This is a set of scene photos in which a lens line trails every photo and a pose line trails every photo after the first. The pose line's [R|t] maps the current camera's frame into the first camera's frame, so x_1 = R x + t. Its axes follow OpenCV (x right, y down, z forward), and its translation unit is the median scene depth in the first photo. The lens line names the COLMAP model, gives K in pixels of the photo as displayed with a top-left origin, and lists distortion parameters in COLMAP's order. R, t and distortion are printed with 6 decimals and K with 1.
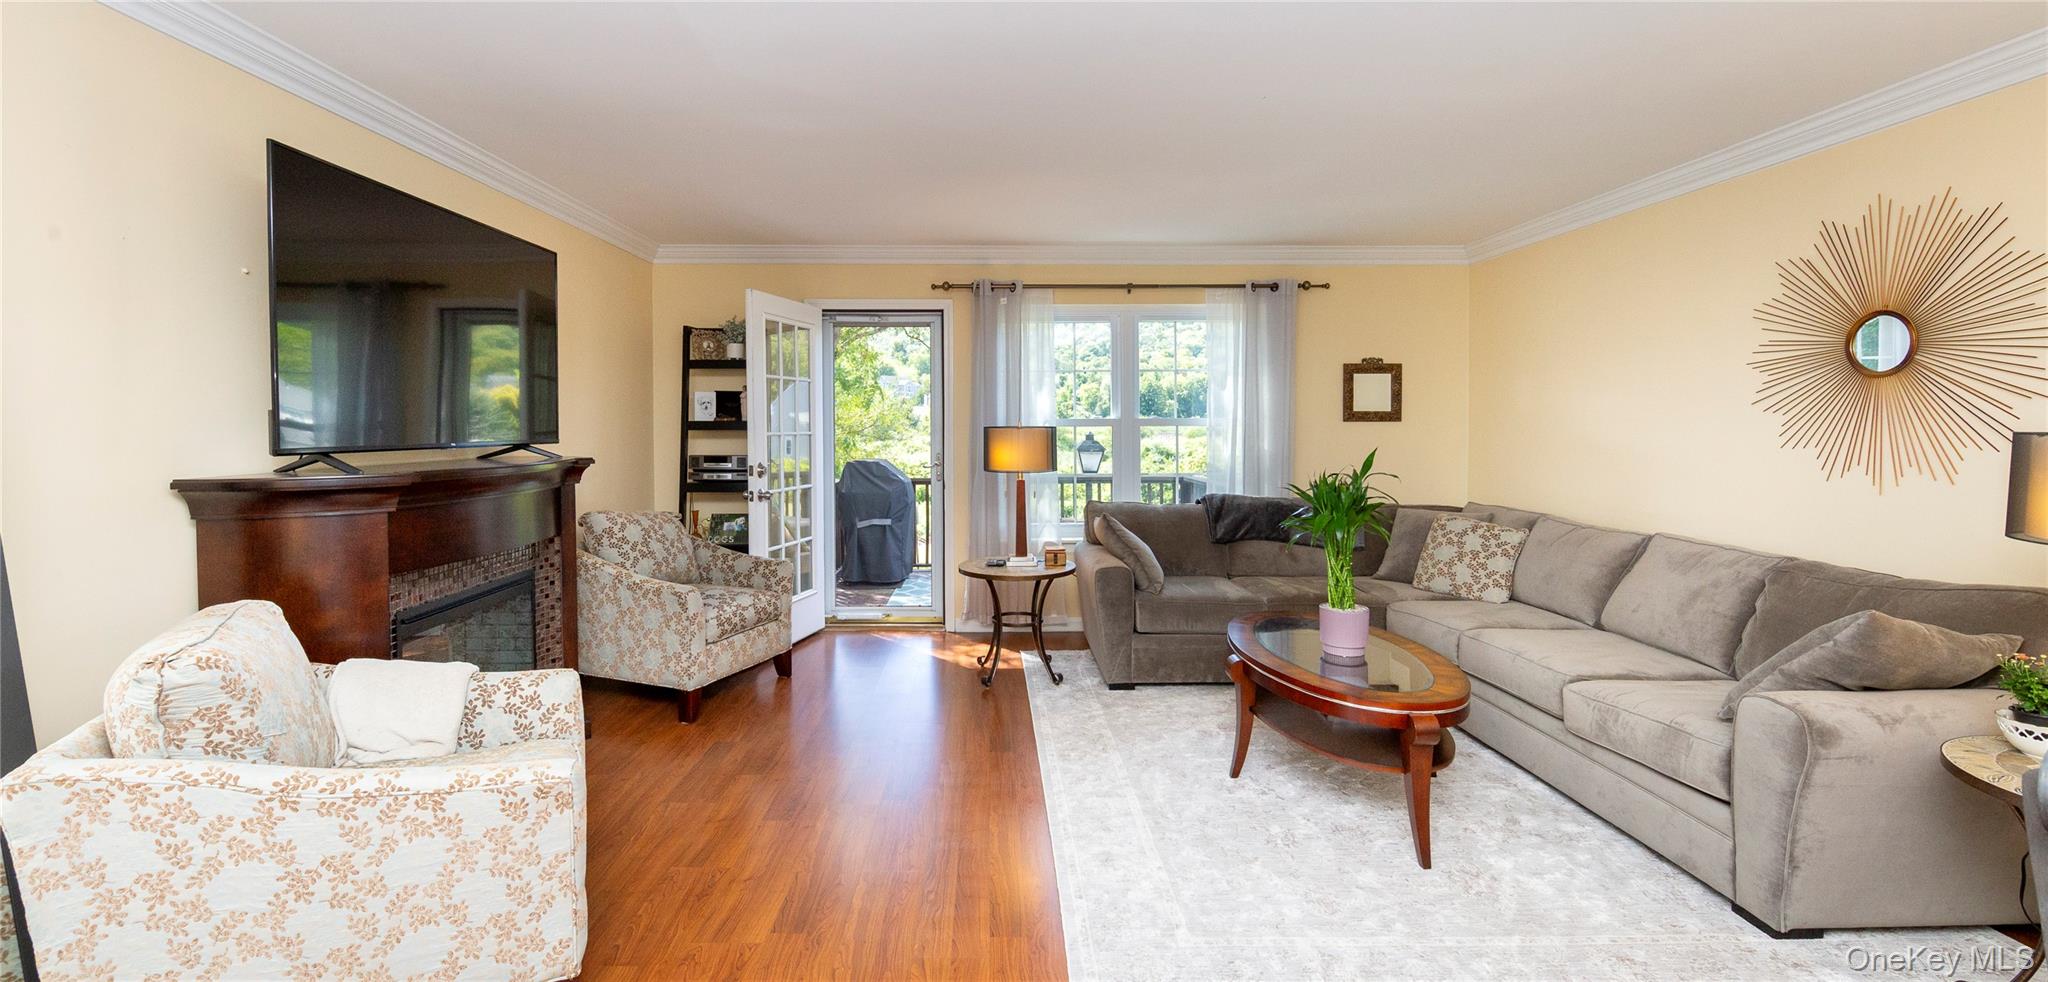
lens RADIAL K [[822.9, 0, 974.1], [0, 822.9, 438.6], [0, 0, 1]] dist [-0.000253, 0.000015]
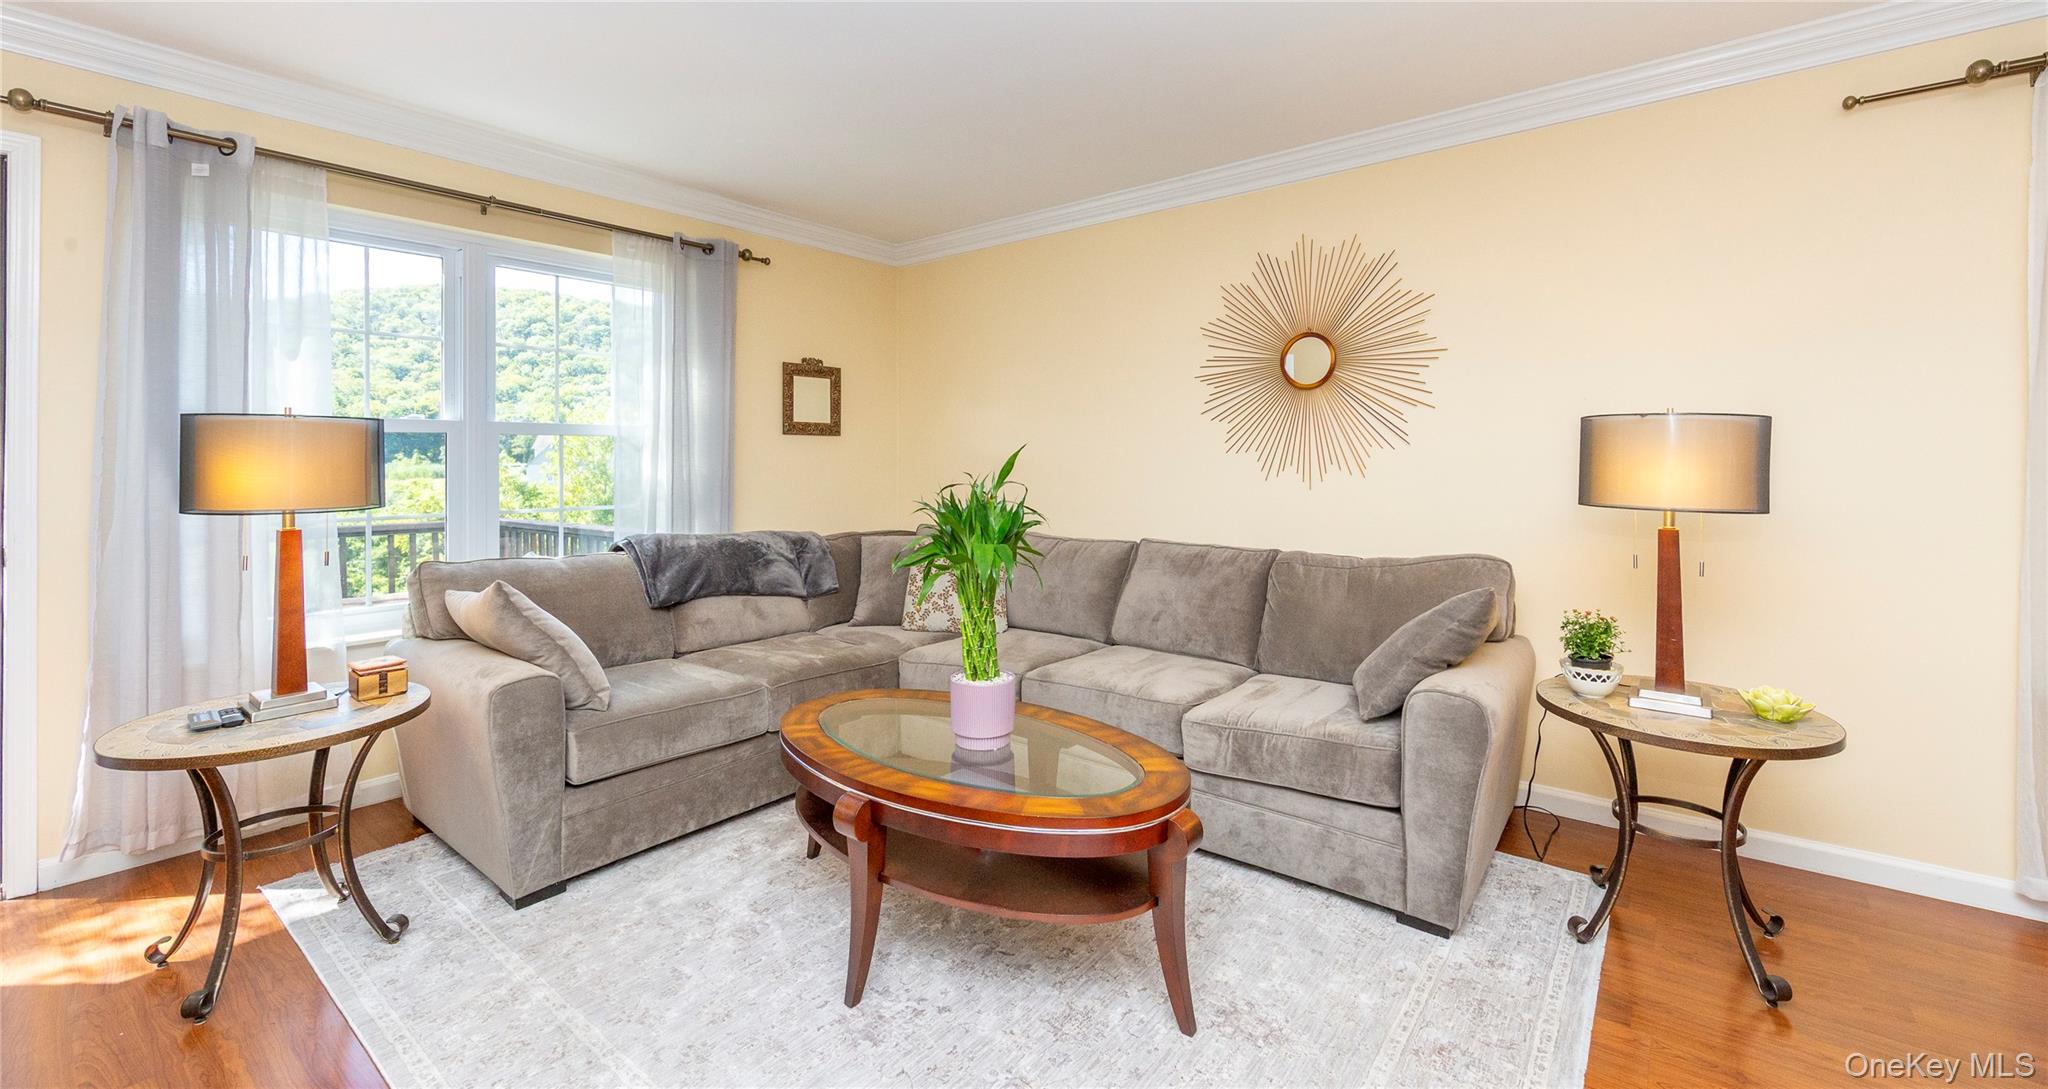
lens RADIAL K [[848.9, 0, 1024.2], [0, 848.9, 448.6], [0, 0, 1]] dist [-0.001962, -0.000155]
pose [[0.621798, 0.011736, 0.783090, -0.062941], [0.015900, 0.999492, -0.027604, 0.023903], [-0.783016, 0.029615, 0.621296, 0.367950]]
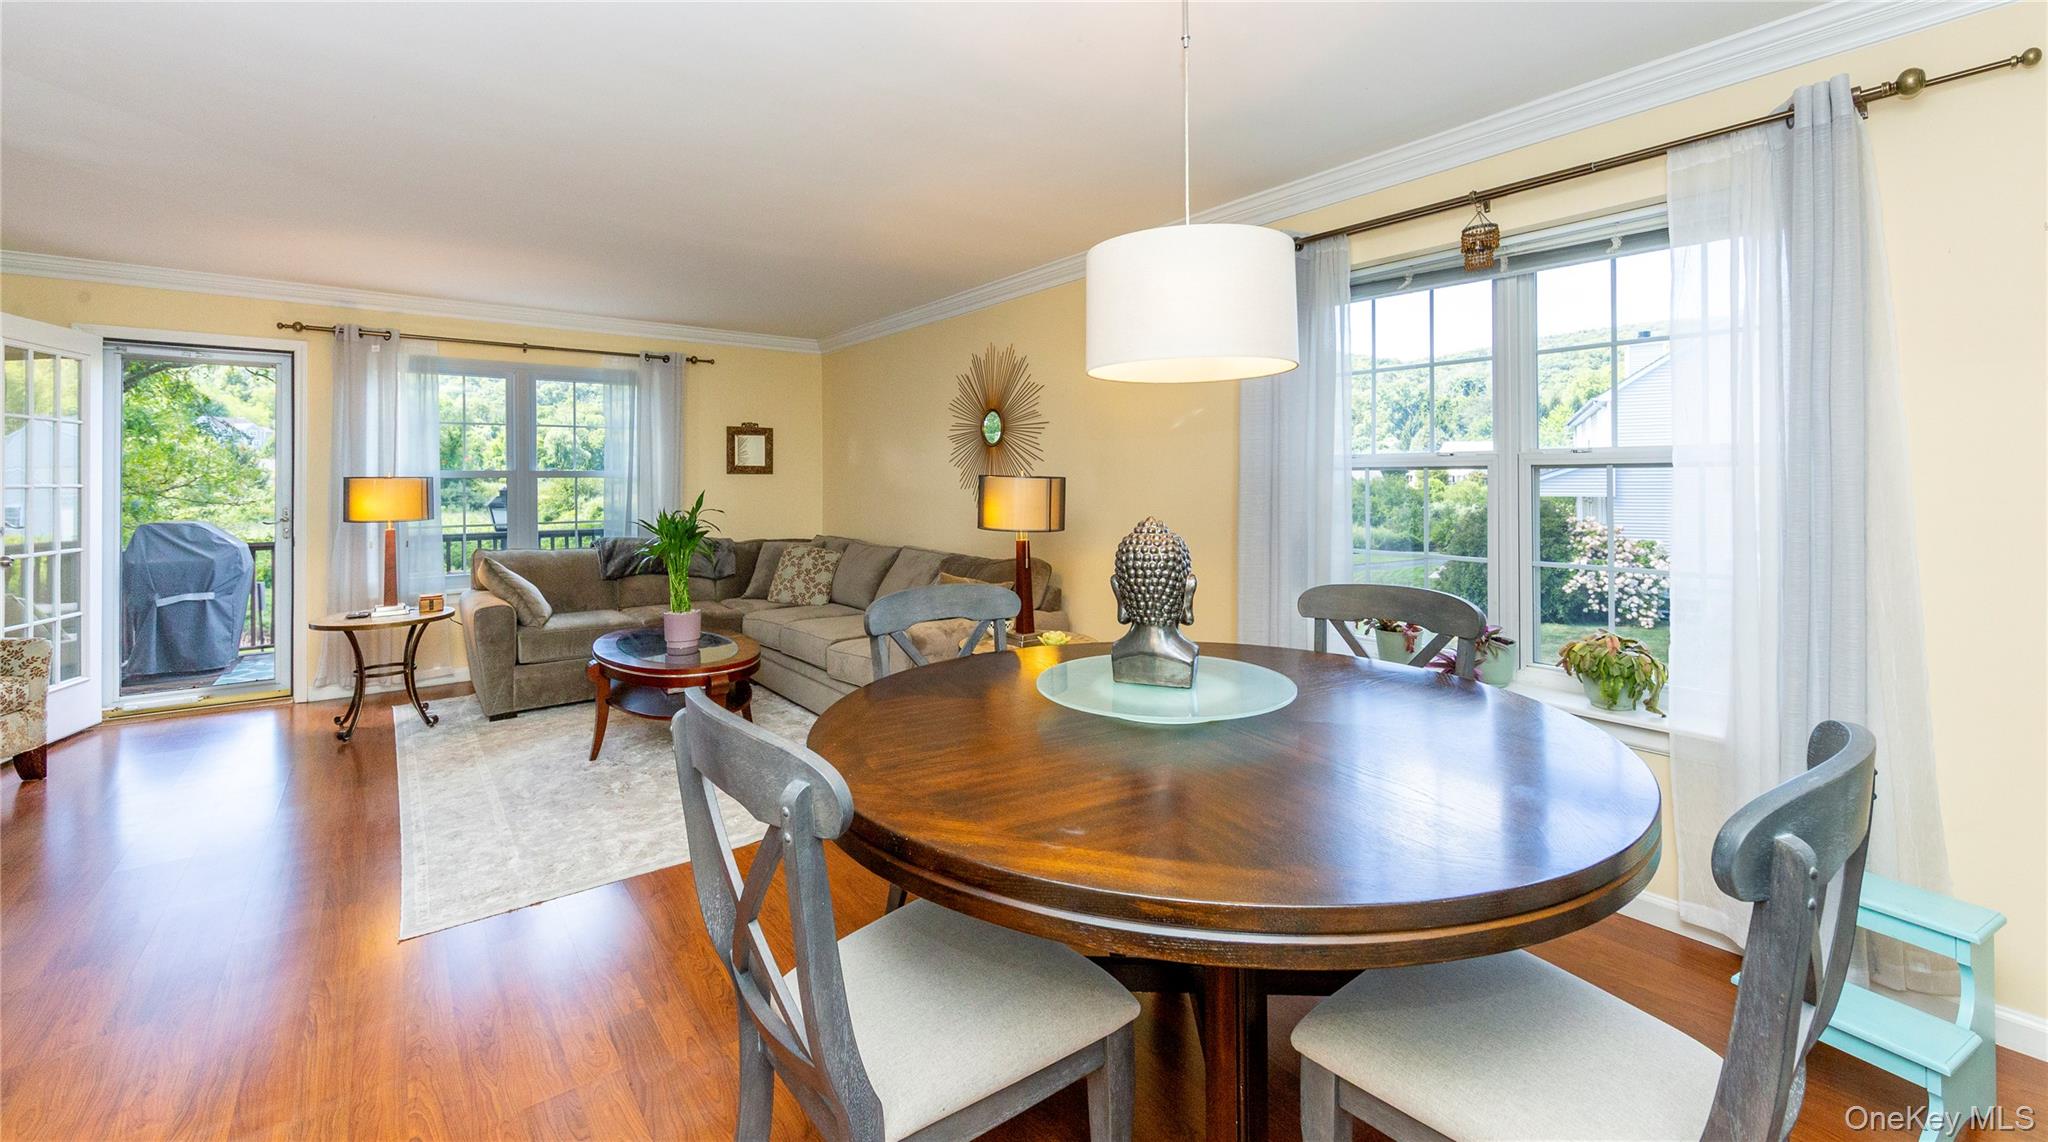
lens RADIAL K [[829.1, 0, 1006.8], [0, 829.1, 469.9], [0, 0, 1]] dist [-0.001367, -0.000599]
pose [[0.789924, 0.005743, 0.613178, 0.030806], [0.013984, 0.999527, -0.027376, 0.015165], [-0.613045, 0.030200, 0.789470, -0.262880]]
